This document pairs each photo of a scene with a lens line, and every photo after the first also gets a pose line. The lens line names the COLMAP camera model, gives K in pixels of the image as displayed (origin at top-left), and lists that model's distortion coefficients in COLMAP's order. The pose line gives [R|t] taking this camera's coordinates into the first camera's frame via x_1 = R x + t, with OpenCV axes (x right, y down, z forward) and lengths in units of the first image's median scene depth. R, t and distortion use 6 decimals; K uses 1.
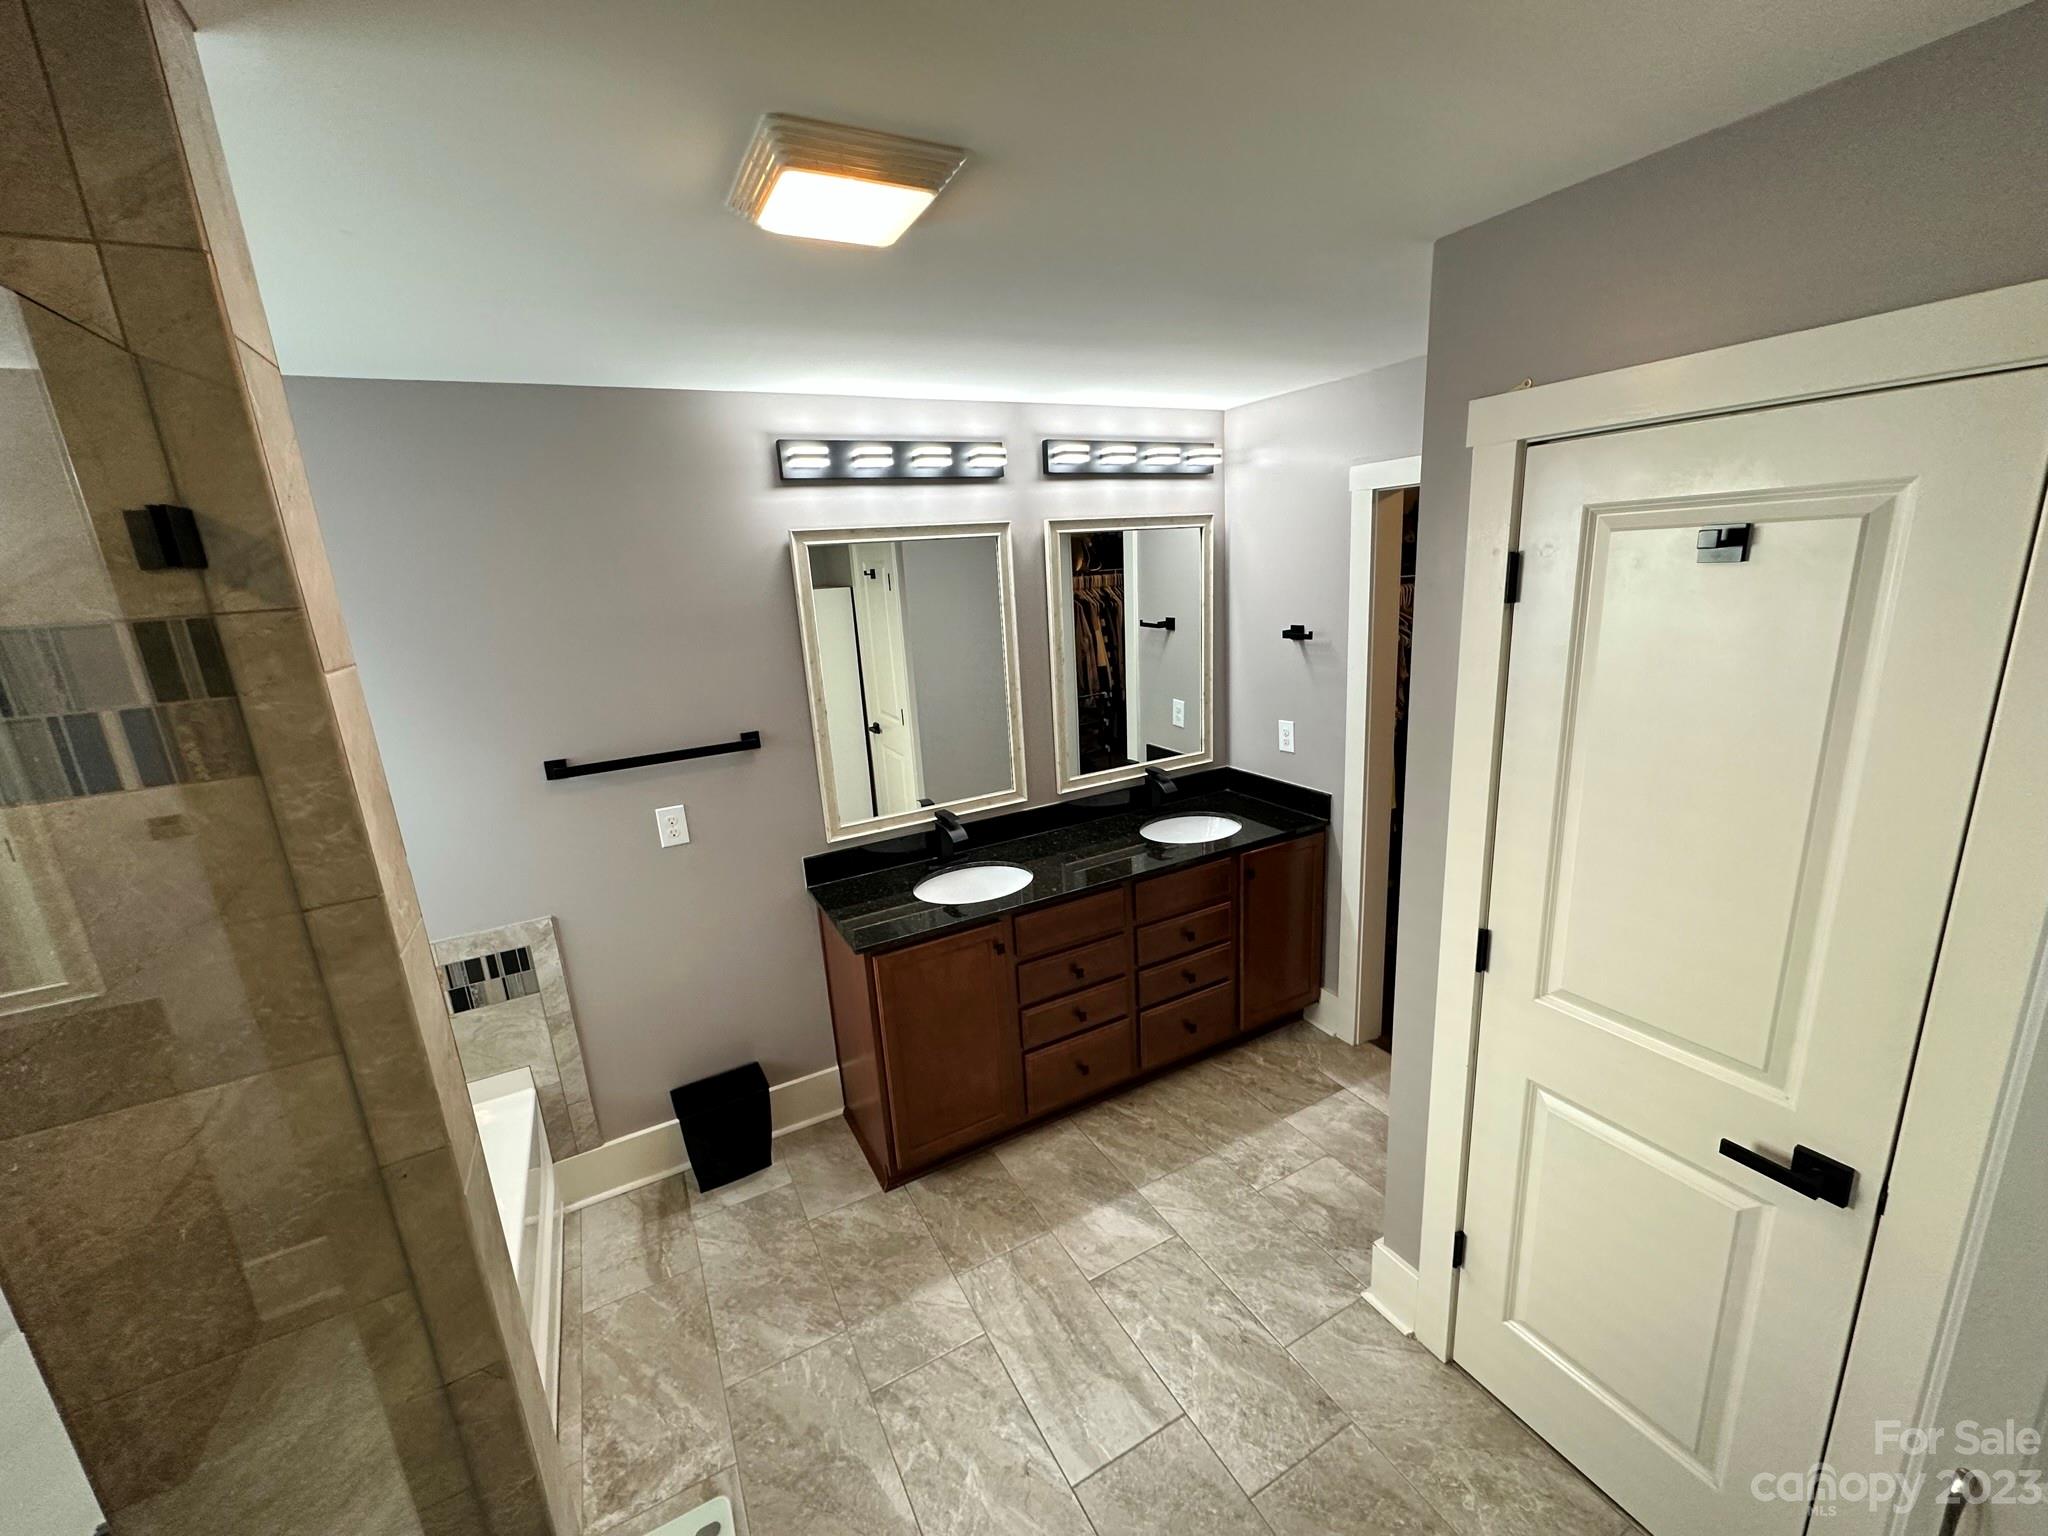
lens RADIAL K [[812.0, 0, 1020.1], [0, 812.0, 766.6], [0, 0, 1]] dist [-0.000007, -0.000004]
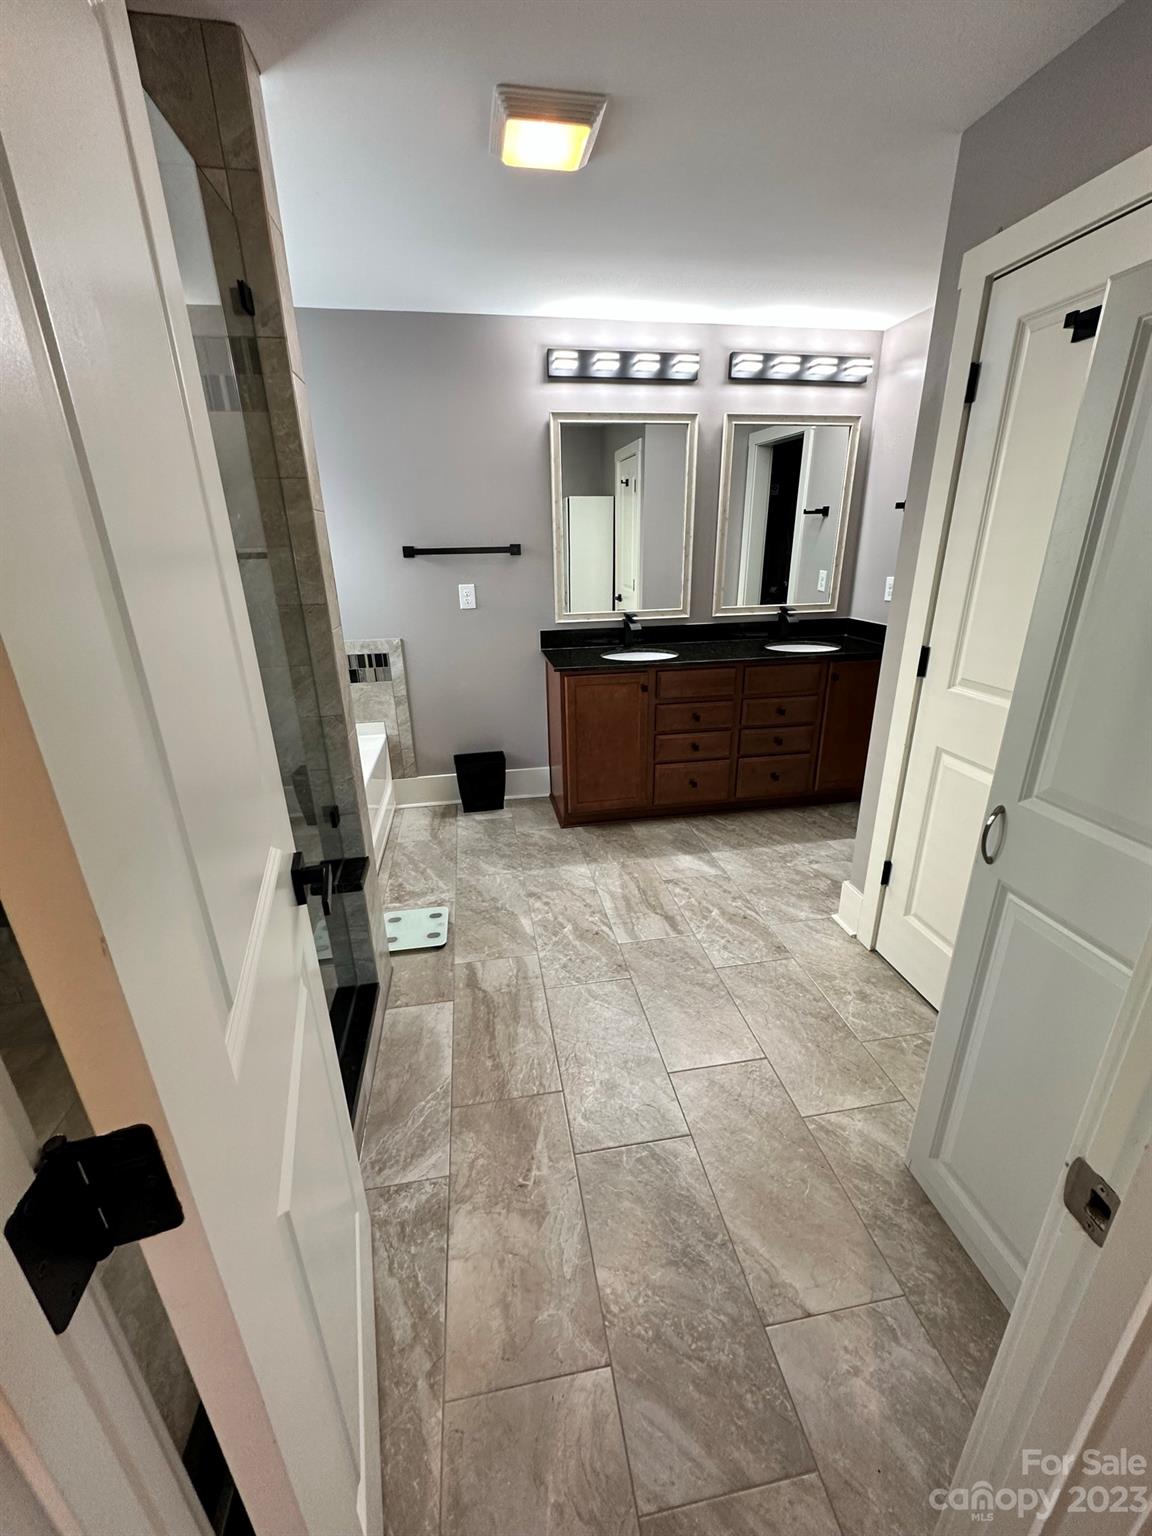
lens RADIAL K [[609.0, 0, 577.0], [0, 609.0, 765.3], [0, 0, 1]] dist [-0.000007, -0.000004]
pose [[0.949460, 0.149198, -0.276164, 0.214412], [-0.115367, 0.984103, 0.135028, 0.240805], [0.291919, -0.096343, 0.951578, -0.202318]]
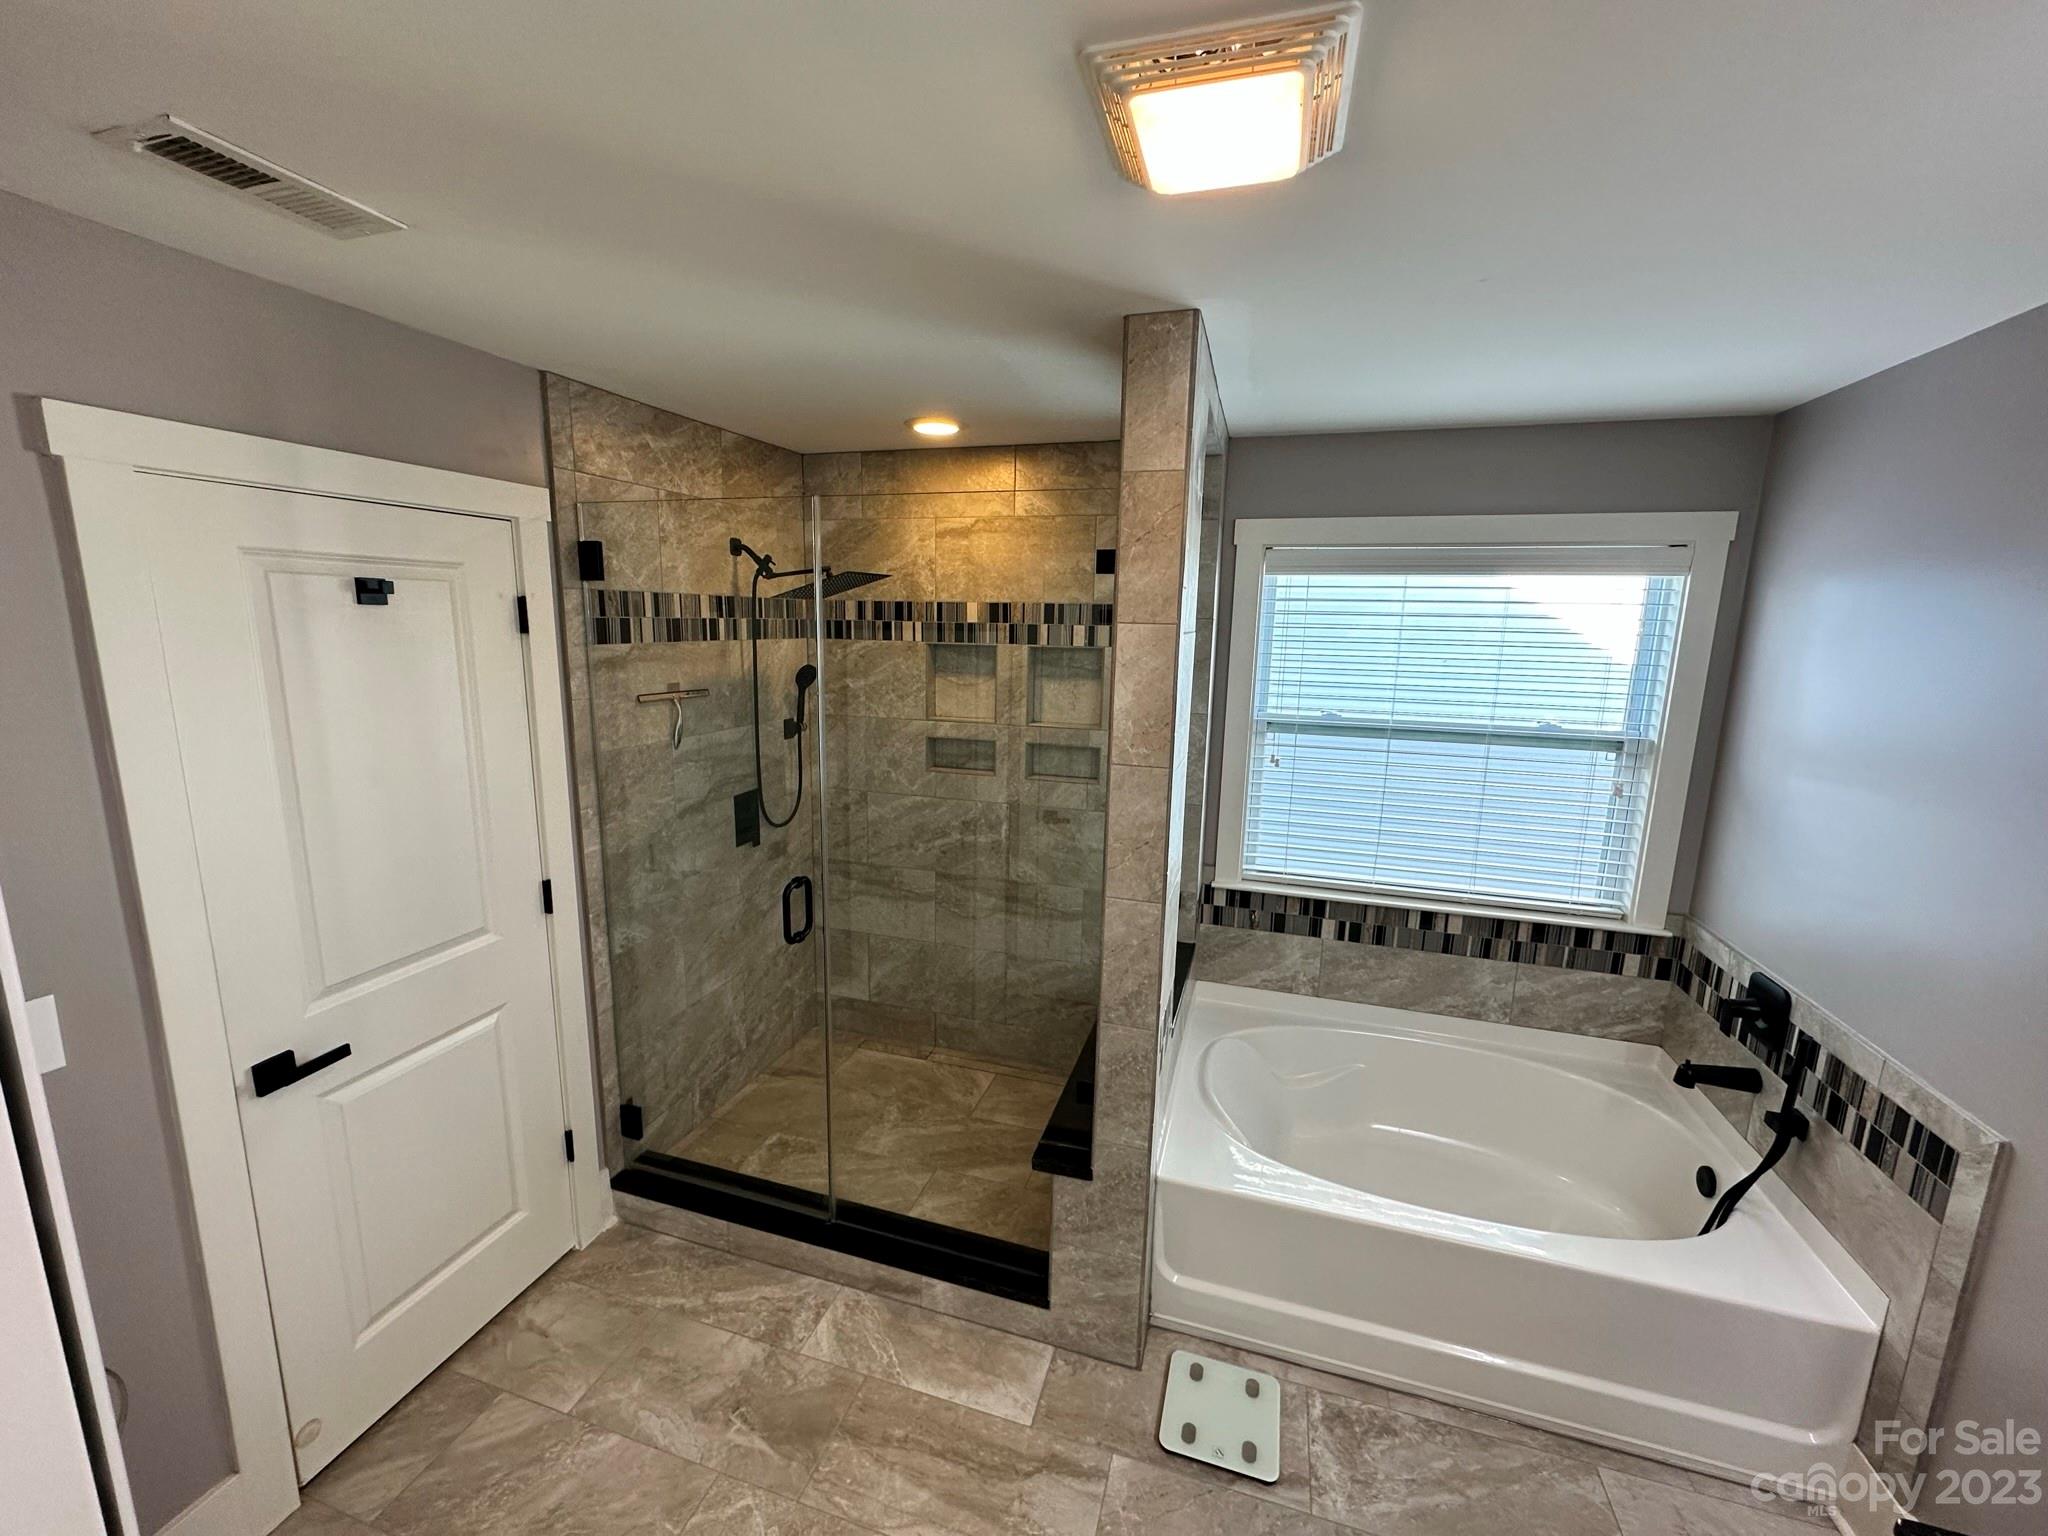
lens RADIAL K [[812.0, 0, 1022.6], [0, 812.0, 772.7], [0, 0, 1]] dist [-0.000007, -0.000004]
pose [[-0.709194, 0.174904, -0.682973, 0.295884], [-0.148871, 0.909742, 0.387565, -0.187237], [0.689116, 0.376534, -0.619146, 0.795167]]
